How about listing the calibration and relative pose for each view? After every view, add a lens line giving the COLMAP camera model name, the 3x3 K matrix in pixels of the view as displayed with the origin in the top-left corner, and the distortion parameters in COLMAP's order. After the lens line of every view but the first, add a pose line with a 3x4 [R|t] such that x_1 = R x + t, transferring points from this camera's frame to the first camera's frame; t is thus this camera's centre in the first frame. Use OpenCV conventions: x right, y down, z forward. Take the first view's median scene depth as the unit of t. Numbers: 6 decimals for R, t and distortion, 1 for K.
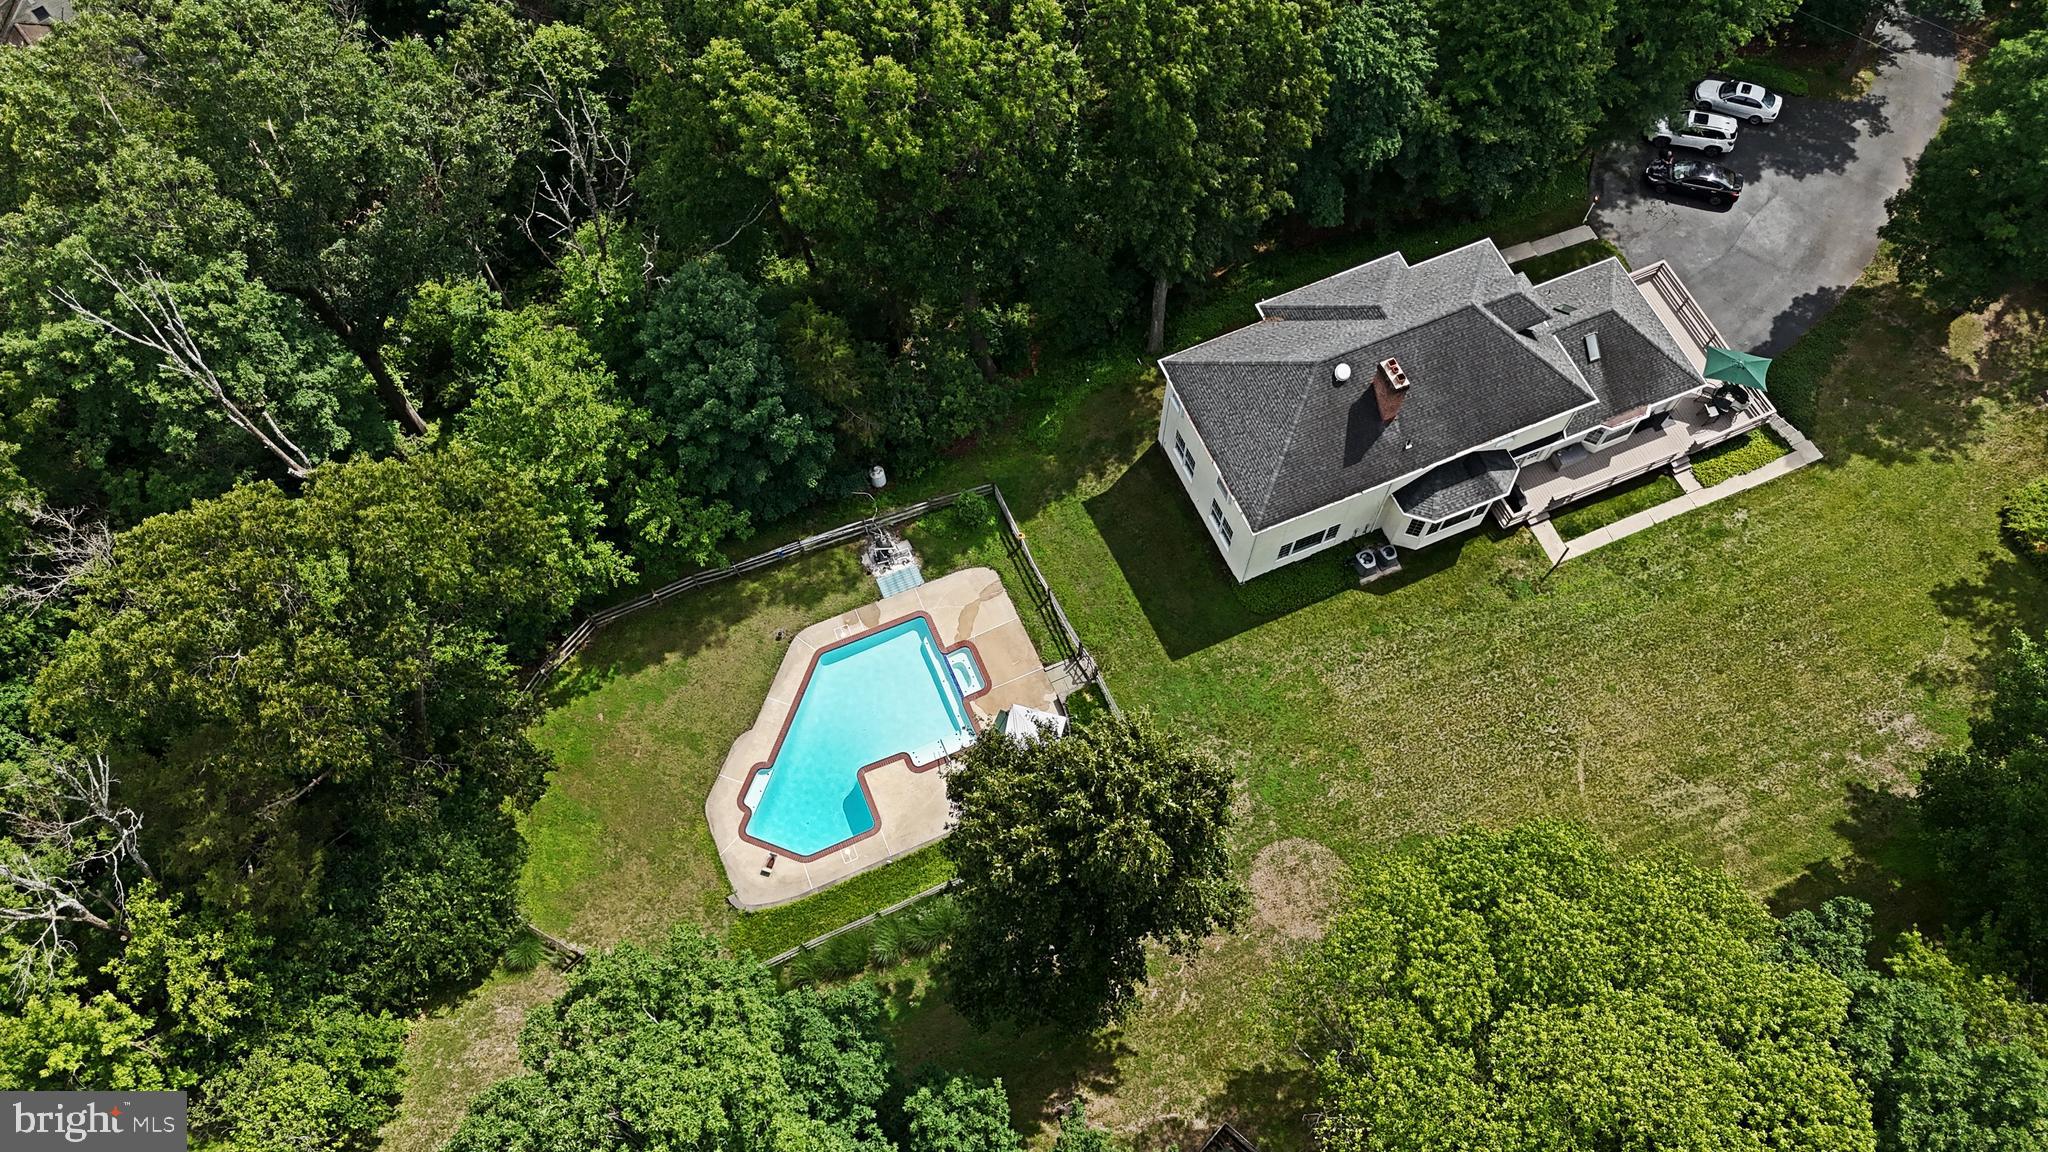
lens RADIAL K [[1474.1, 0, 1025.2], [0, 1474.1, 611.6], [0, 0, 1]] dist [0.035716, -0.005673]
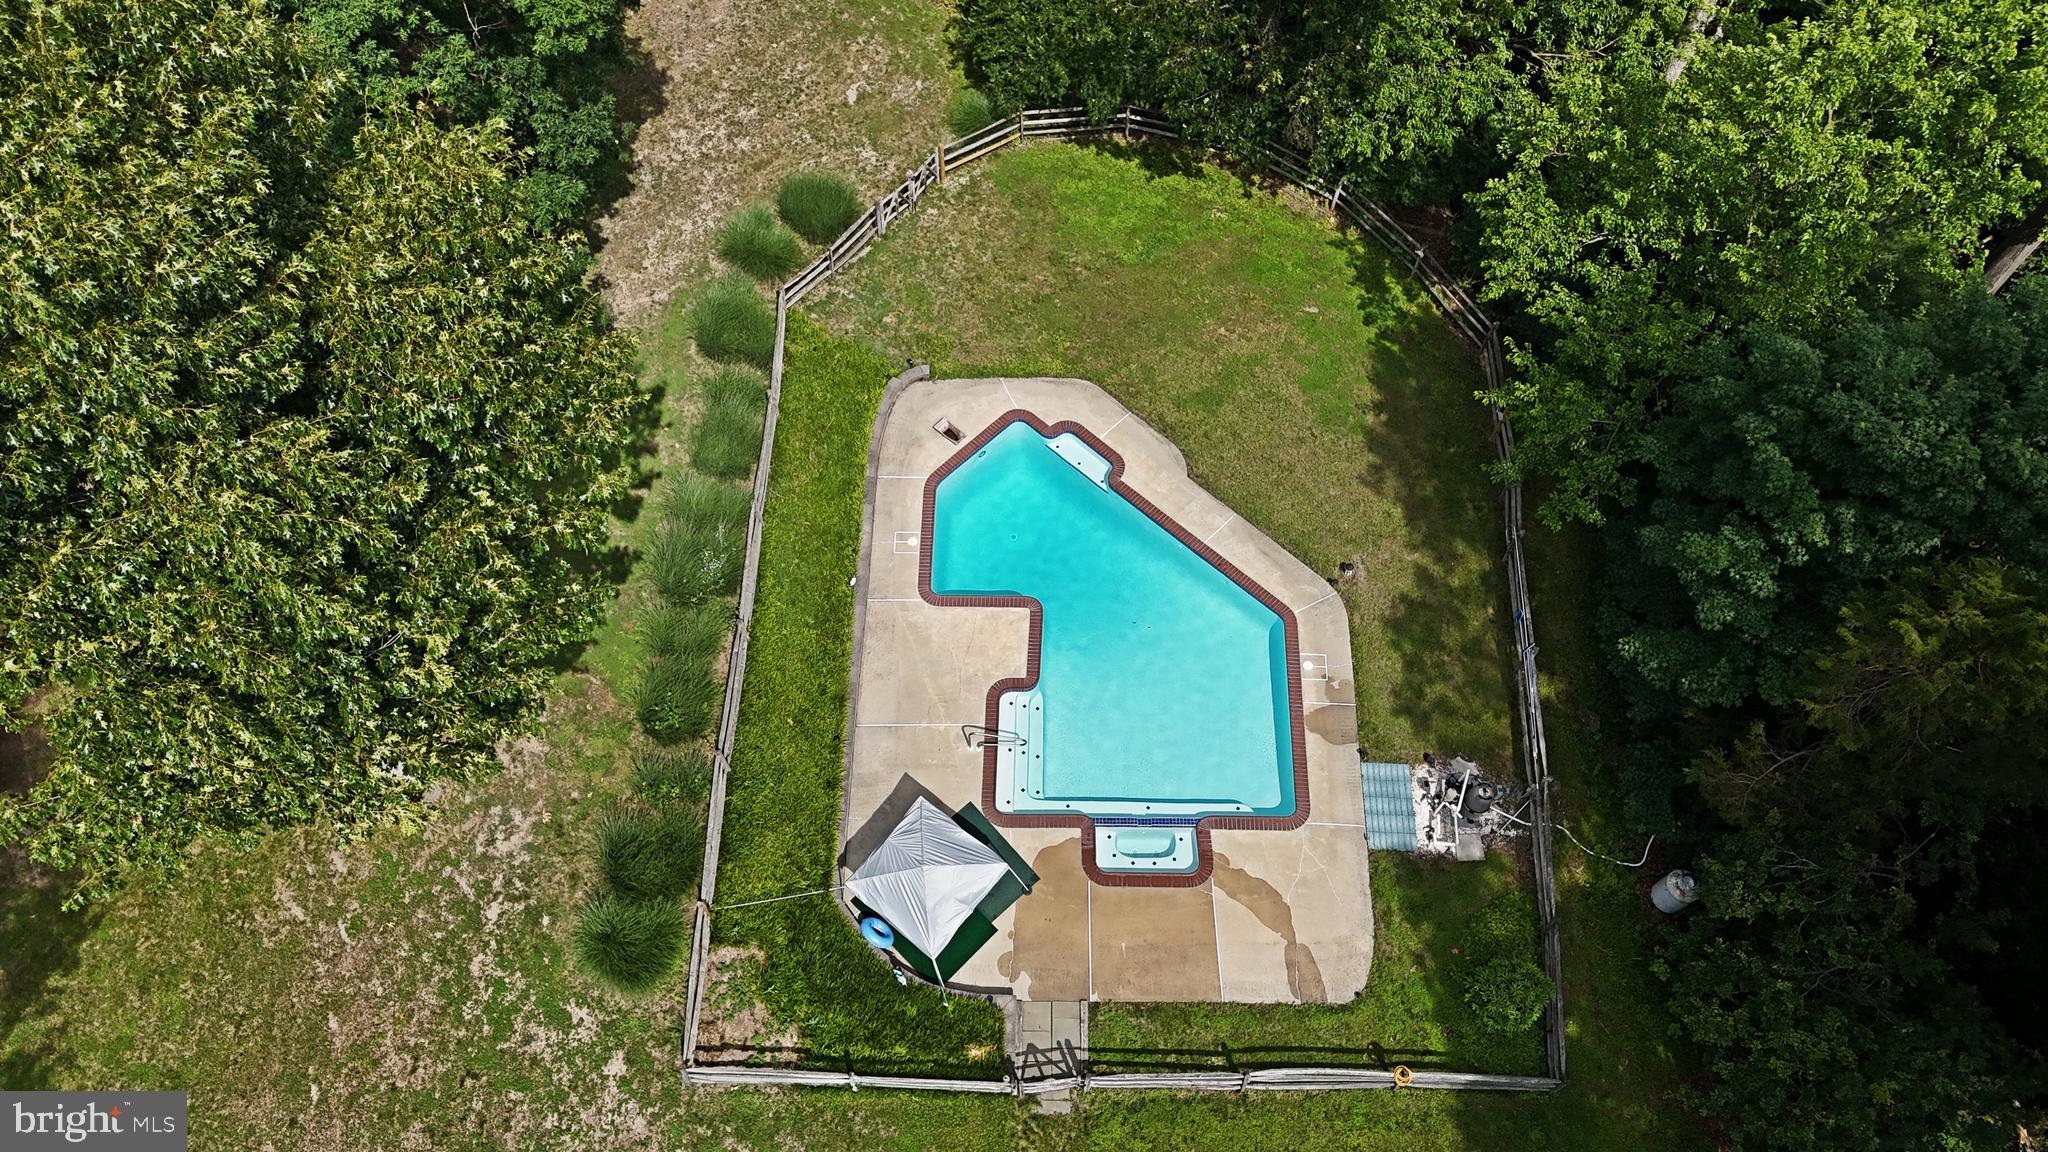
lens RADIAL K [[1511.2, 0, 1027.0], [0, 1511.2, 583.2], [0, 0, 1]] dist [0.048771, -0.025744]
pose [[-0.412536, 0.801355, -0.433179, 0.119396], [-0.827014, -0.130105, 0.546919, -0.184290], [0.381918, 0.583869, 0.716405, 0.561103]]
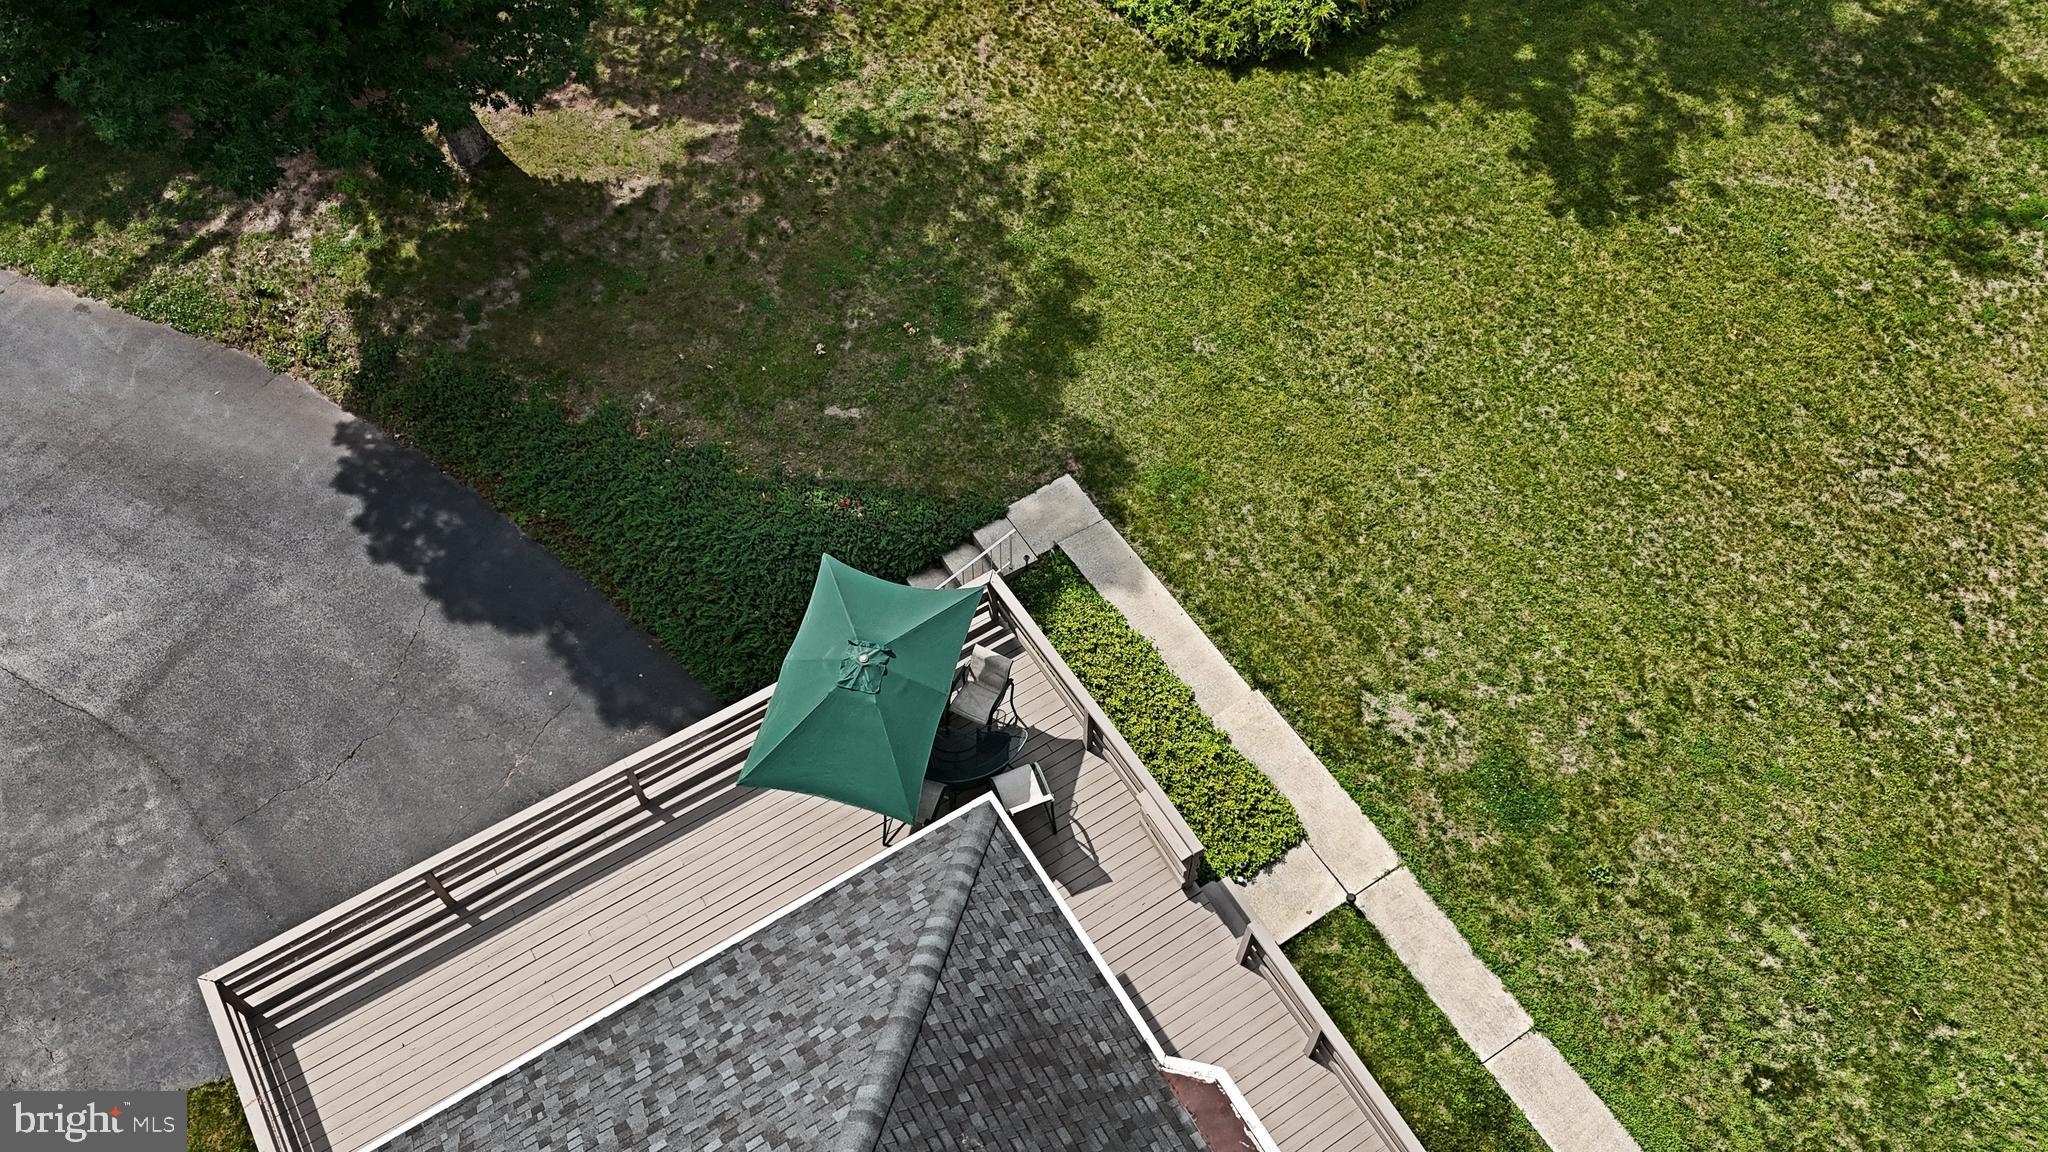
lens RADIAL K [[1474.1, 0, 1025.2], [0, 1474.1, 611.6], [0, 0, 1]] dist [0.035716, -0.005673]
pose [[-0.157139, -0.829114, 0.536542, 0.369877], [0.904394, 0.097428, 0.415427, -0.240818], [-0.396711, 0.550525, 0.734536, 0.831693]]
